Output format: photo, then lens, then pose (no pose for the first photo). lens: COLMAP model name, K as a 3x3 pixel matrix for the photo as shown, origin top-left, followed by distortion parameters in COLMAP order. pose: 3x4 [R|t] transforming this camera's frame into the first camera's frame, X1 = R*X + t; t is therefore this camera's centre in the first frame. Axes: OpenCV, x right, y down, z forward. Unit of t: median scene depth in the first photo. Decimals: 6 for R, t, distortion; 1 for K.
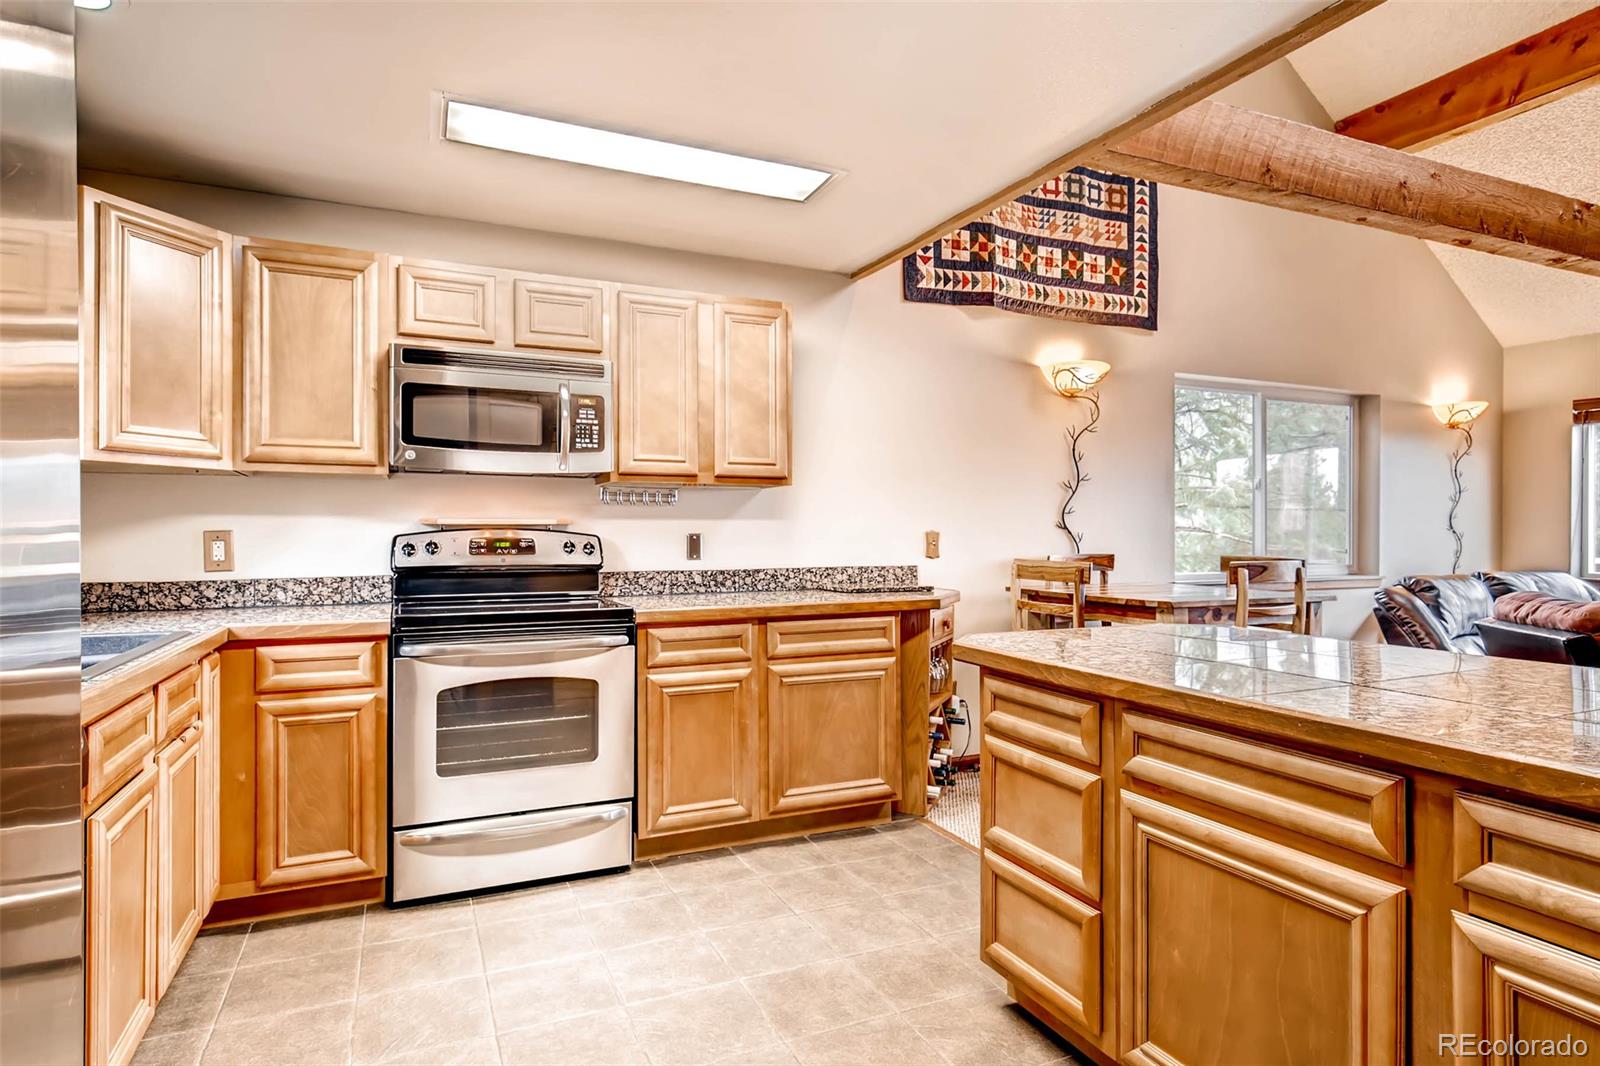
lens RADIAL K [[861.8, 0, 789.8], [0, 861.8, 524.5], [0, 0, 1]] dist [0.007848, -0.002066]
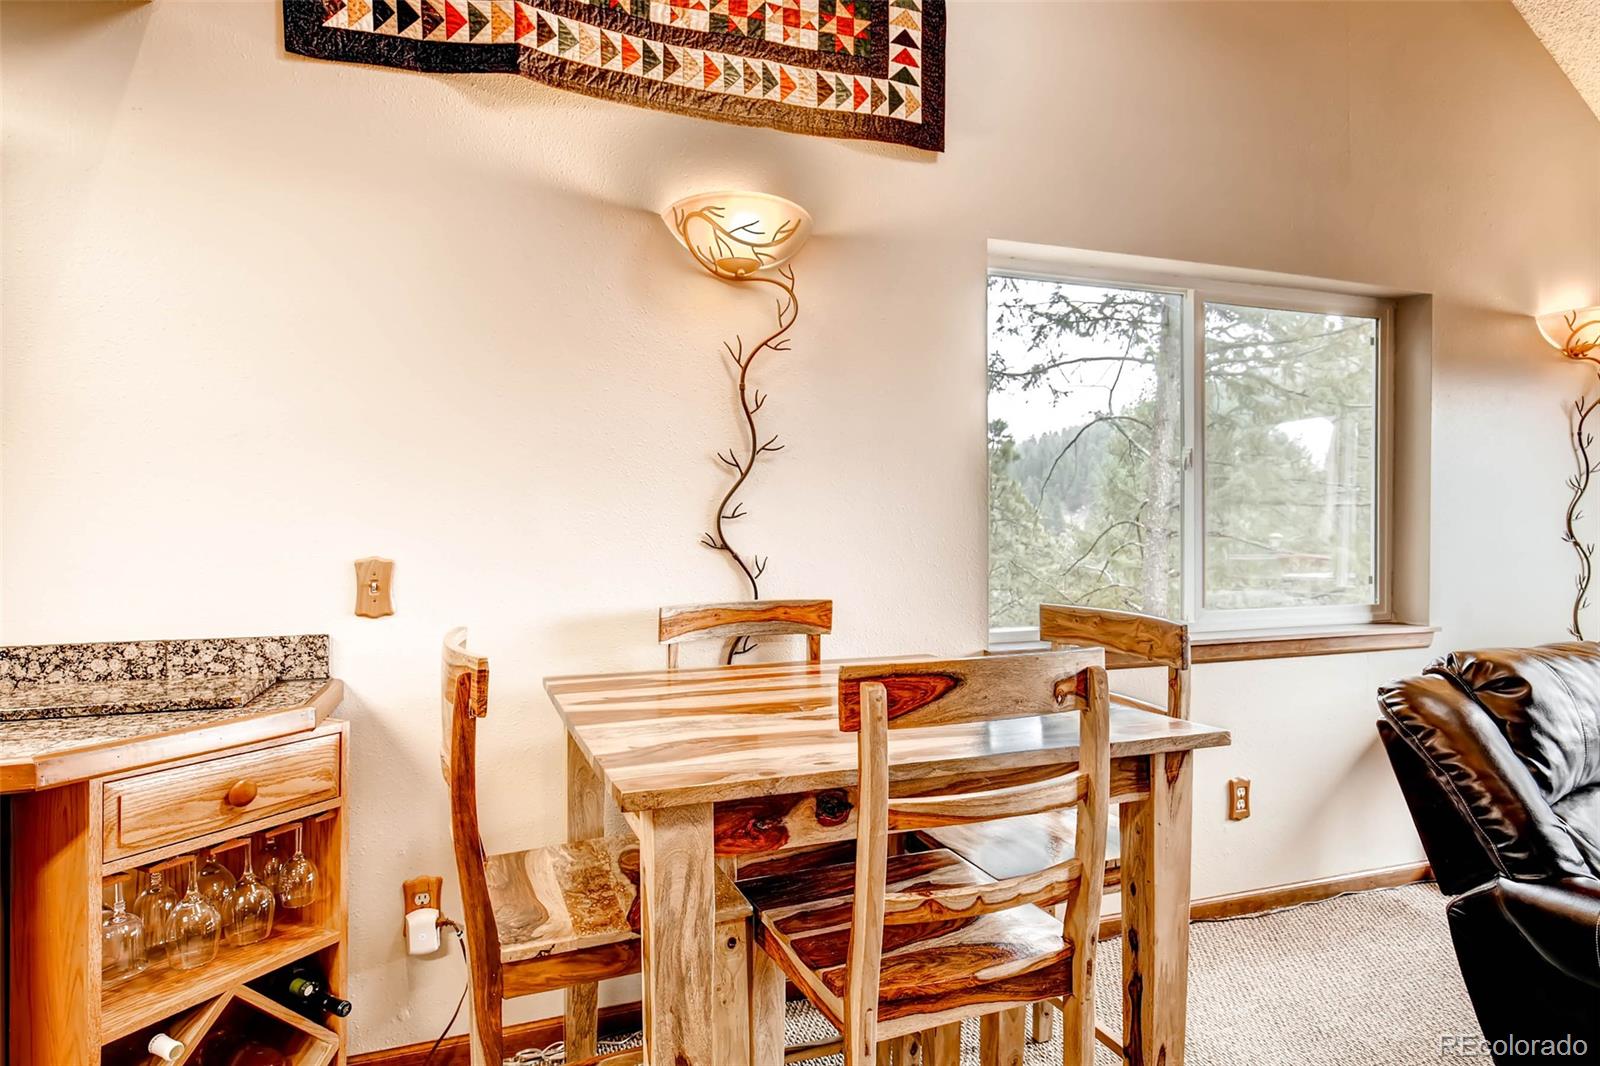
lens RADIAL K [[861.8, 0, 812.0], [0, 861.8, 538.6], [0, 0, 1]] dist [0.007848, -0.002066]
pose [[0.997042, -0.005671, -0.076653, 0.535604], [0.006756, 0.999880, 0.013906, -0.010073], [0.076565, -0.014383, 0.996961, 0.680529]]
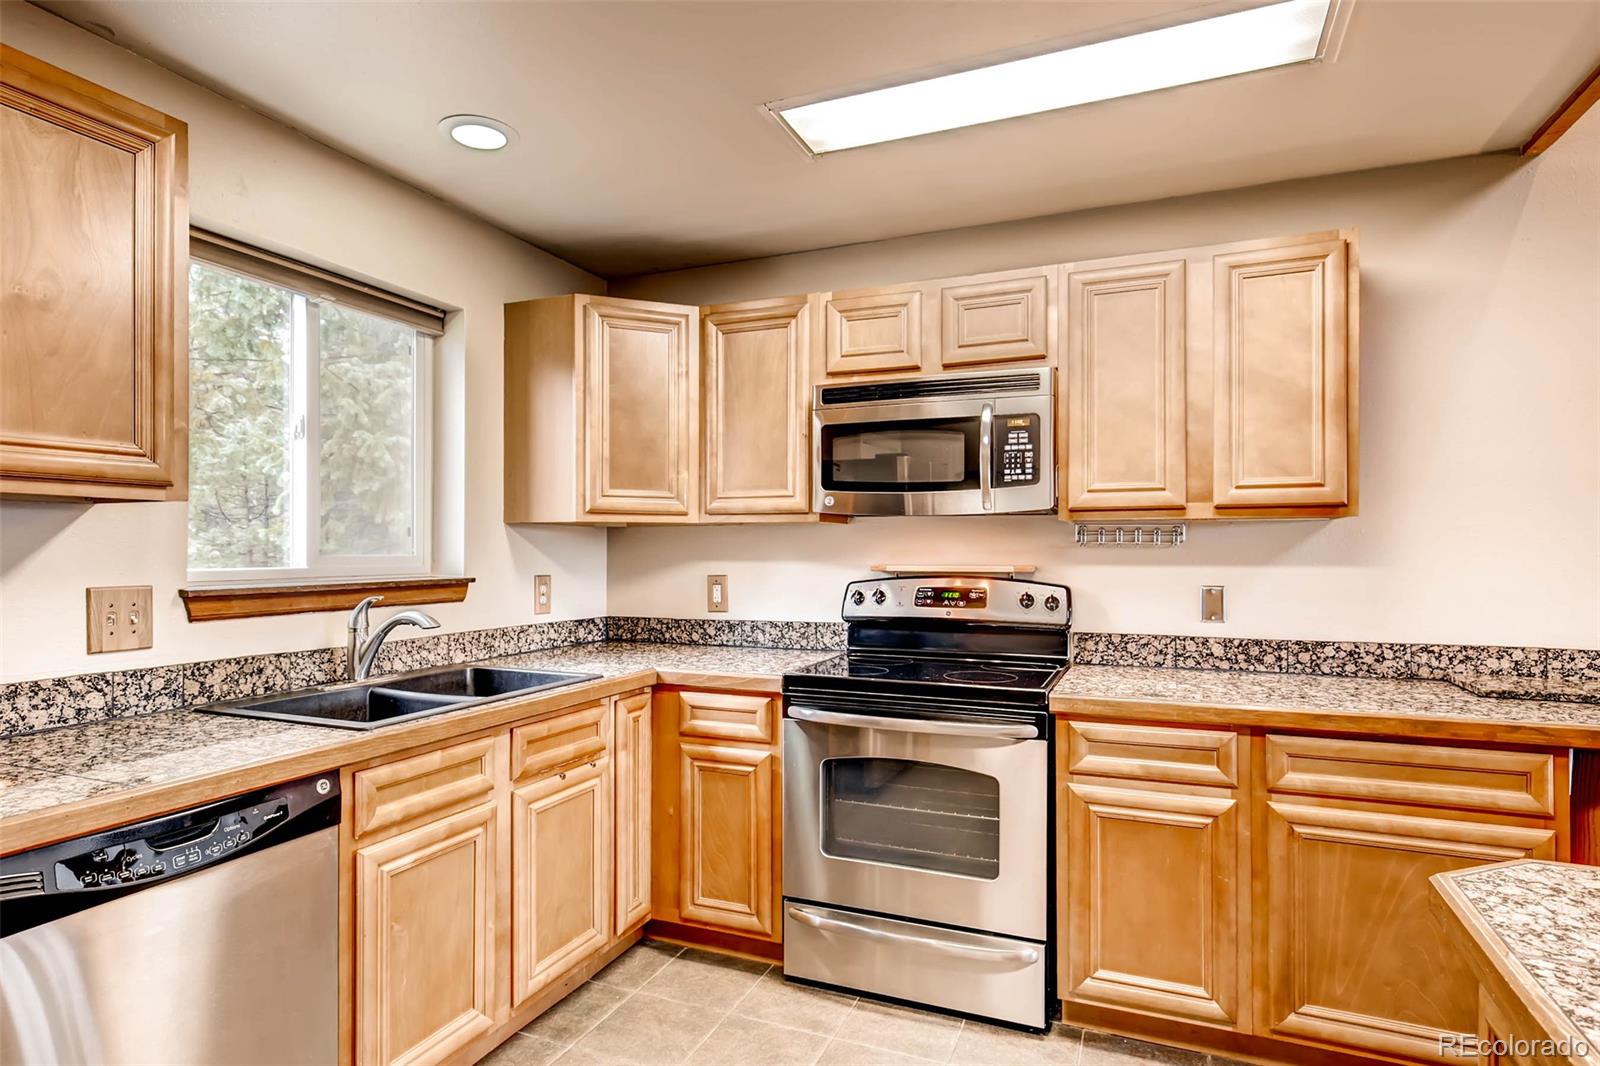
lens RADIAL K [[861.8, 0, 797.6], [0, 861.8, 548.5], [0, 0, 1]] dist [0.007848, -0.002066]
pose [[0.686925, 0.000246, -0.726728, 0.189215], [0.006026, 0.999964, 0.006035, -0.029413], [0.726703, -0.008525, 0.686899, 0.279041]]
